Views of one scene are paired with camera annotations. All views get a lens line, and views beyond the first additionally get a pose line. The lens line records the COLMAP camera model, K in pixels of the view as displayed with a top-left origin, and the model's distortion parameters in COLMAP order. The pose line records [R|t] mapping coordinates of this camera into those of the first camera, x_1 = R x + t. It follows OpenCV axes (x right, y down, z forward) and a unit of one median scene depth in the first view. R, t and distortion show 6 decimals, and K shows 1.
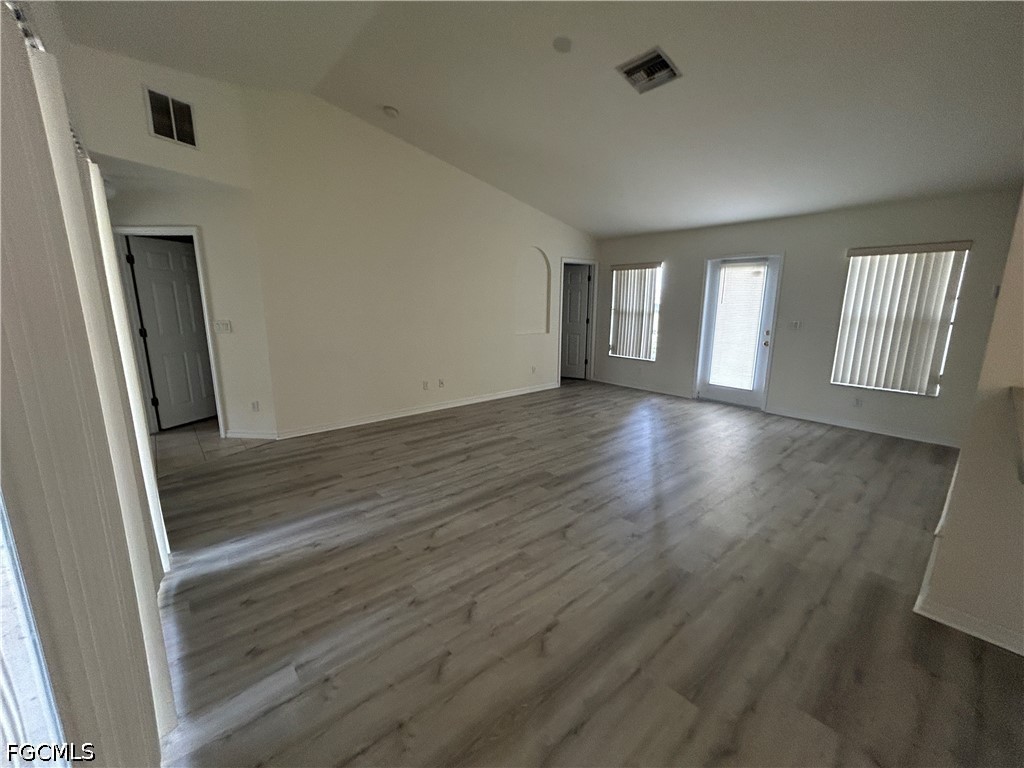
lens RADIAL K [[414.4, 0, 510.7], [0, 414.4, 384.6], [0, 0, 1]] dist [-0.004000, 0.002275]
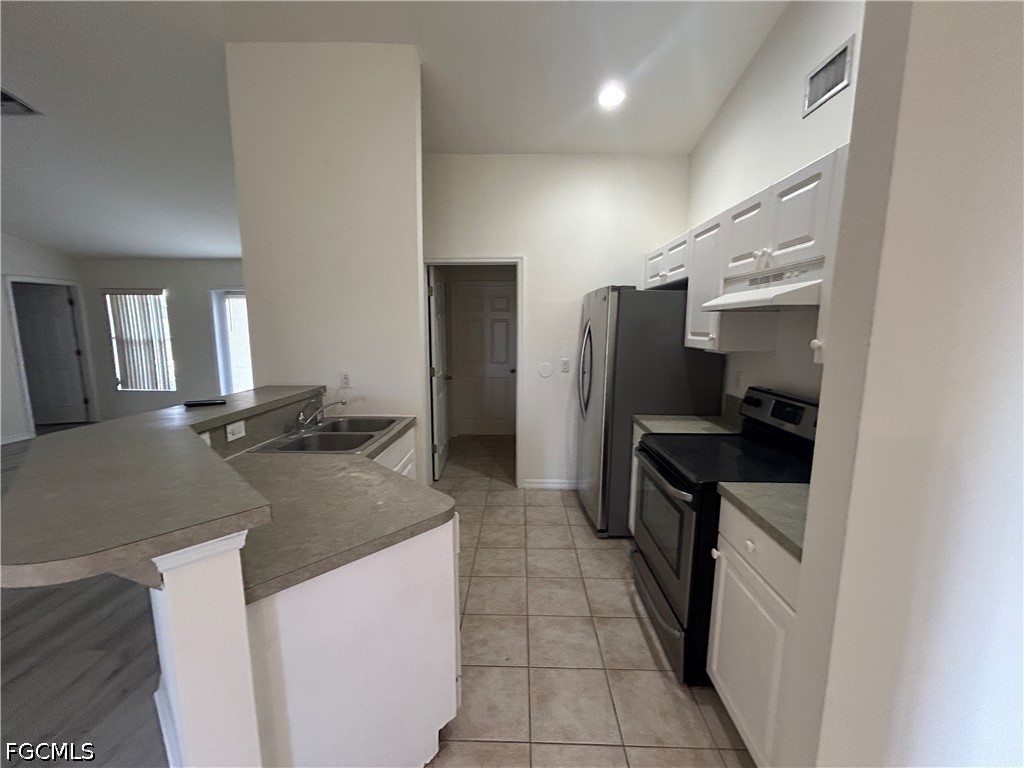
lens RADIAL K [[414.4, 0, 510.7], [0, 414.4, 384.6], [0, 0, 1]] dist [-0.004000, 0.002275]
pose [[0.666282, -0.108121, 0.737820, 0.232279], [0.147900, 0.988937, 0.011360, 0.046339], [-0.730886, 0.101554, 0.674902, -0.304114]]
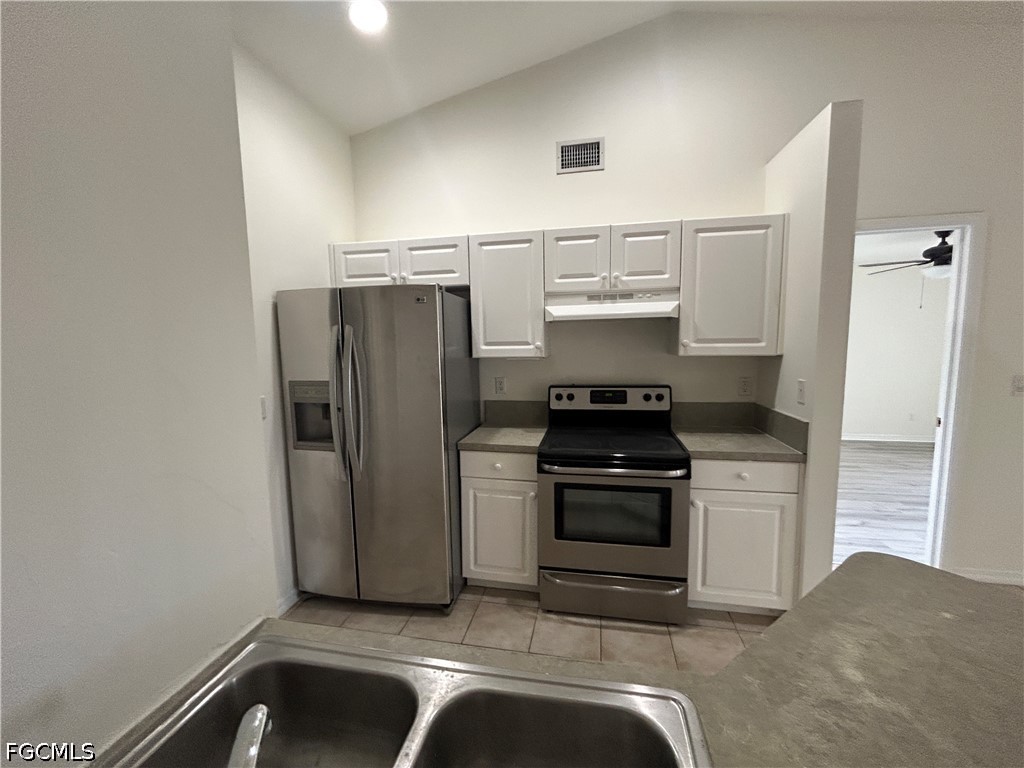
lens RADIAL K [[415.1, 0, 510.2], [0, 415.1, 383.6], [0, 0, 1]] dist [-0.000564, -0.000424]
pose [[-0.613178, -0.080652, 0.785817, 0.364166], [0.174664, 0.956310, 0.234442, -0.053250], [-0.770393, 0.281009, -0.572301, 0.199350]]
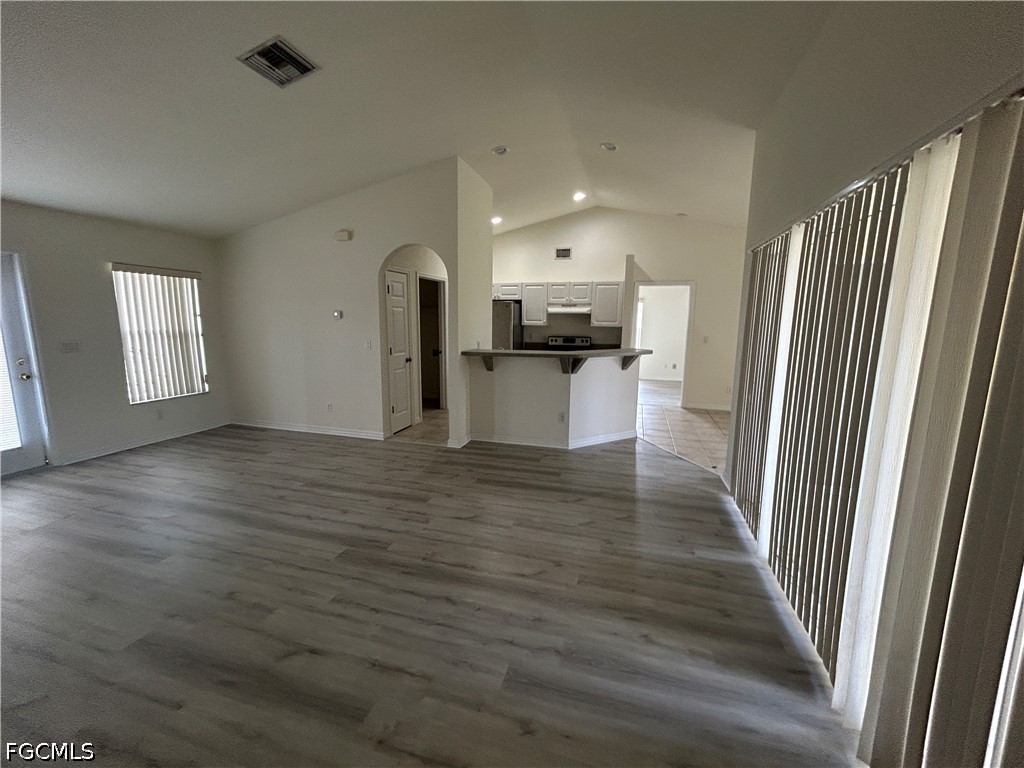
lens RADIAL K [[414.4, 0, 510.7], [0, 414.4, 384.6], [0, 0, 1]] dist [-0.004000, 0.002275]
pose [[-0.540641, -0.141570, 0.829256, -0.493026], [0.153607, 0.952554, 0.262765, -0.170947], [-0.827111, 0.269441, -0.493244, 0.790582]]
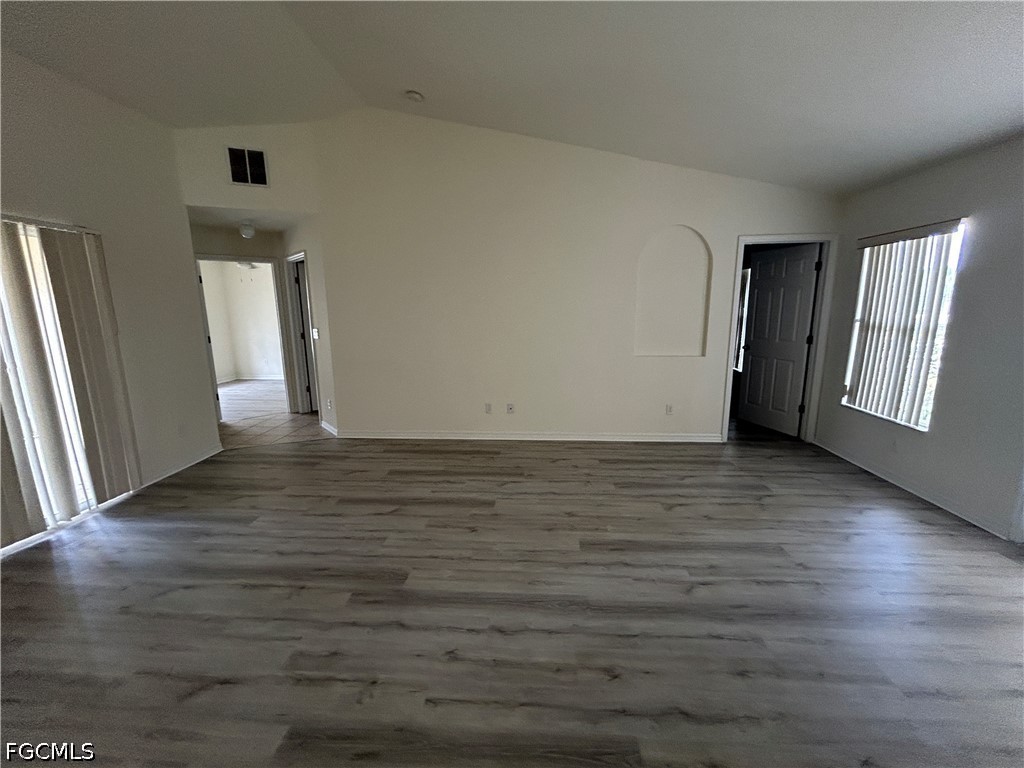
lens RADIAL K [[415.1, 0, 510.2], [0, 415.1, 383.6], [0, 0, 1]] dist [-0.000564, -0.000424]
pose [[0.713743, 0.117200, -0.690532, 0.475477], [-0.125446, 0.991349, 0.038593, -0.101554], [0.689082, 0.059079, 0.722271, 0.479504]]
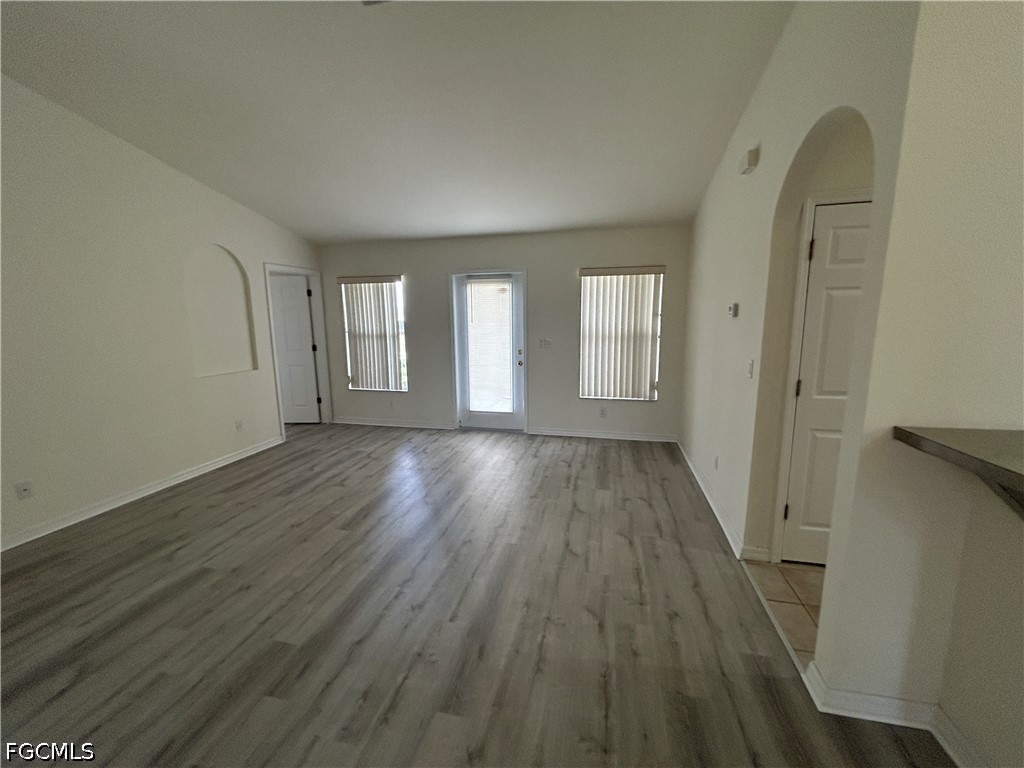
lens RADIAL K [[414.4, 0, 510.7], [0, 414.4, 384.6], [0, 0, 1]] dist [-0.004000, 0.002275]
pose [[0.806789, -0.109603, 0.580585, 0.042495], [0.131976, 0.991246, 0.003731, -0.066448], [-0.575911, 0.073613, 0.814191, 0.275786]]
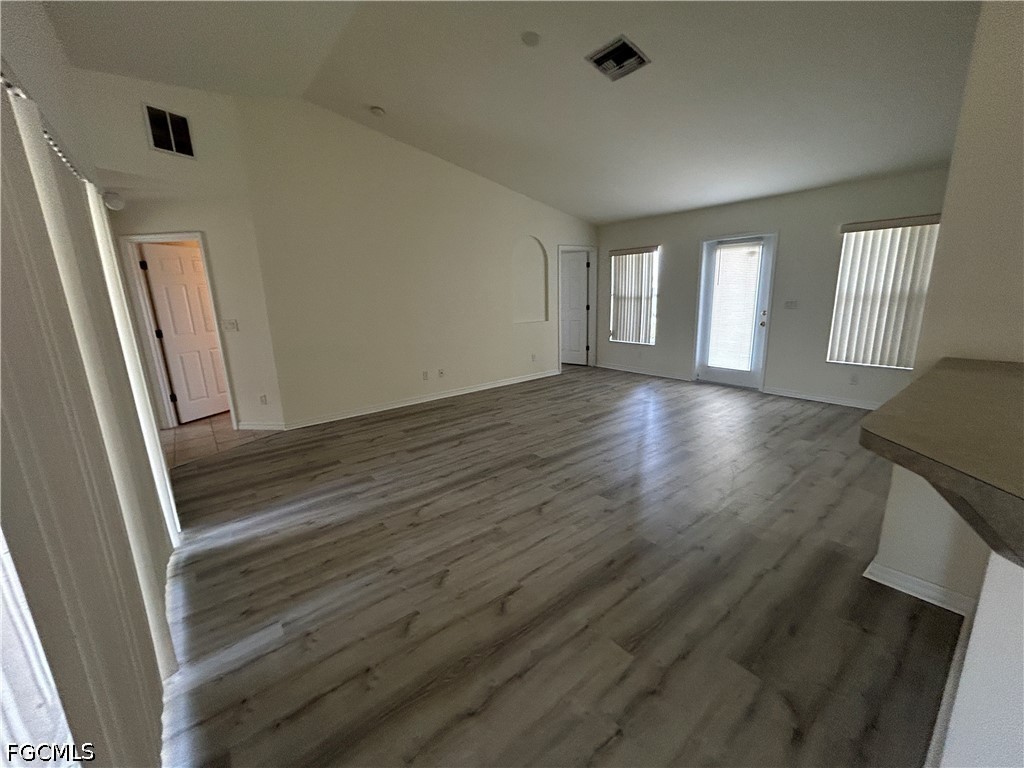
lens RADIAL K [[414.4, 0, 510.7], [0, 414.4, 384.6], [0, 0, 1]] dist [-0.004000, 0.002275]
pose [[0.998594, -0.027721, -0.045173, 0.062106], [0.028844, 0.999286, 0.024397, 0.006118], [0.044465, -0.025666, 0.998681, -0.030998]]
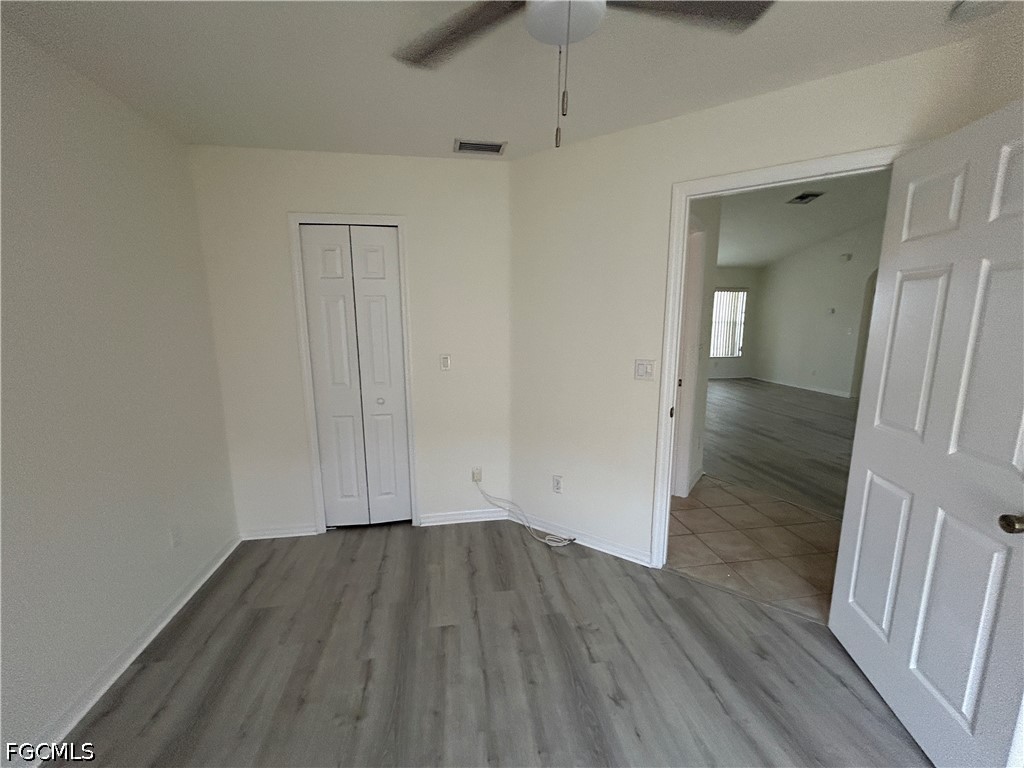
lens RADIAL K [[414.4, 0, 510.7], [0, 414.4, 384.6], [0, 0, 1]] dist [-0.004000, 0.002275]
pose [[0.521512, -0.150733, 0.839824, -1.401533], [0.176188, 0.982083, 0.066858, -0.175218], [-0.834855, 0.113100, 0.538726, 0.789082]]
